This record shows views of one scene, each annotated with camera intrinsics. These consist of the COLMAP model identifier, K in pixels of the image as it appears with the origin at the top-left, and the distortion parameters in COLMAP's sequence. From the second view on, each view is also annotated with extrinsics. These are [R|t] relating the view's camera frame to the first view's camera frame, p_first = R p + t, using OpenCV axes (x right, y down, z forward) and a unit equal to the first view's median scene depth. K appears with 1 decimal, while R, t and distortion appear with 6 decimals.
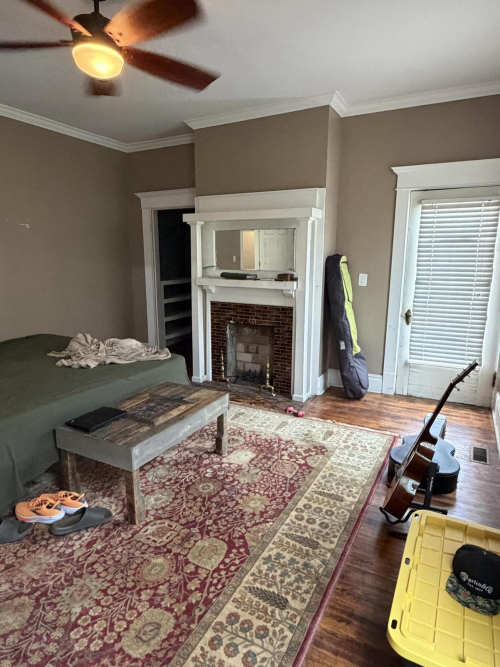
lens RADIAL K [[405.0, 0, 250.9], [0, 405.0, 334.8], [0, 0, 1]] dist [0.021168, -0.000660]
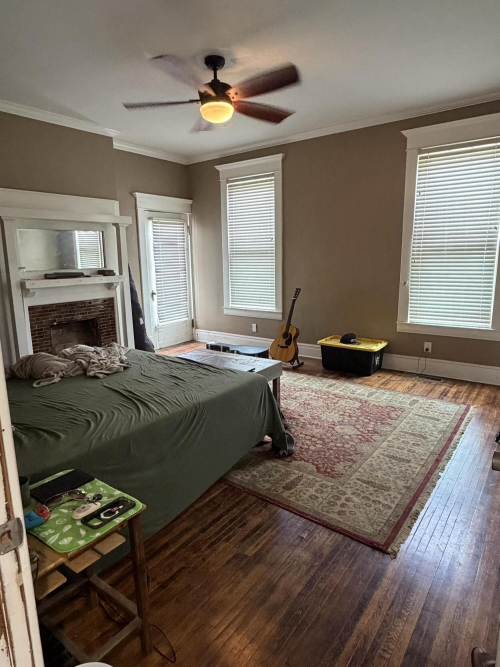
lens RADIAL K [[405.0, 0, 250.8], [0, 405.0, 332.3], [0, 0, 1]] dist [0.021168, -0.000660]
pose [[0.150025, -0.191001, 0.970057, -1.025365], [0.224404, 0.962133, 0.154735, -0.064585], [-0.962879, 0.194470, 0.187205, 0.418798]]
